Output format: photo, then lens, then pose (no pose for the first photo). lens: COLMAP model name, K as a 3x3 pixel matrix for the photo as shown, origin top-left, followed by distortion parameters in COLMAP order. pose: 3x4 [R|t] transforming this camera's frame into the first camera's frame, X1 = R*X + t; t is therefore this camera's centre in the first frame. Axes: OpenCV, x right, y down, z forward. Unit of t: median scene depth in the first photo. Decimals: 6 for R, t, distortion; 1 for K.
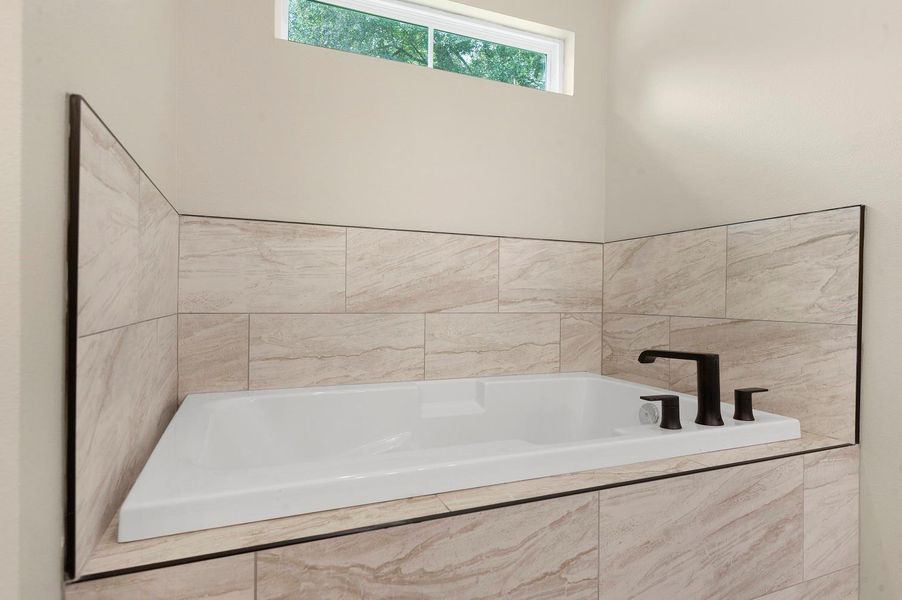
lens RADIAL K [[500.0, 0, 451.8], [0, 500.0, 300.1], [0, 0, 1]] dist [0.018771, -0.003435]
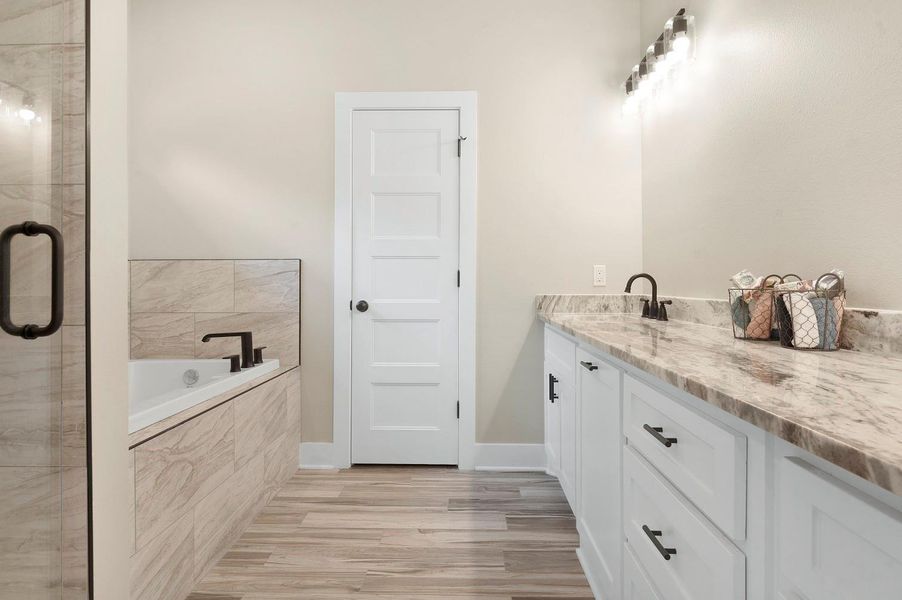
lens RADIAL K [[500.0, 0, 463.8], [0, 500.0, 280.7], [0, 0, 1]] dist [0.018771, -0.003435]
pose [[0.391801, 0.002338, 0.920047, -0.709098], [0.010517, 0.999920, -0.007019, -0.050905], [-0.919990, 0.012426, 0.391745, -0.402561]]
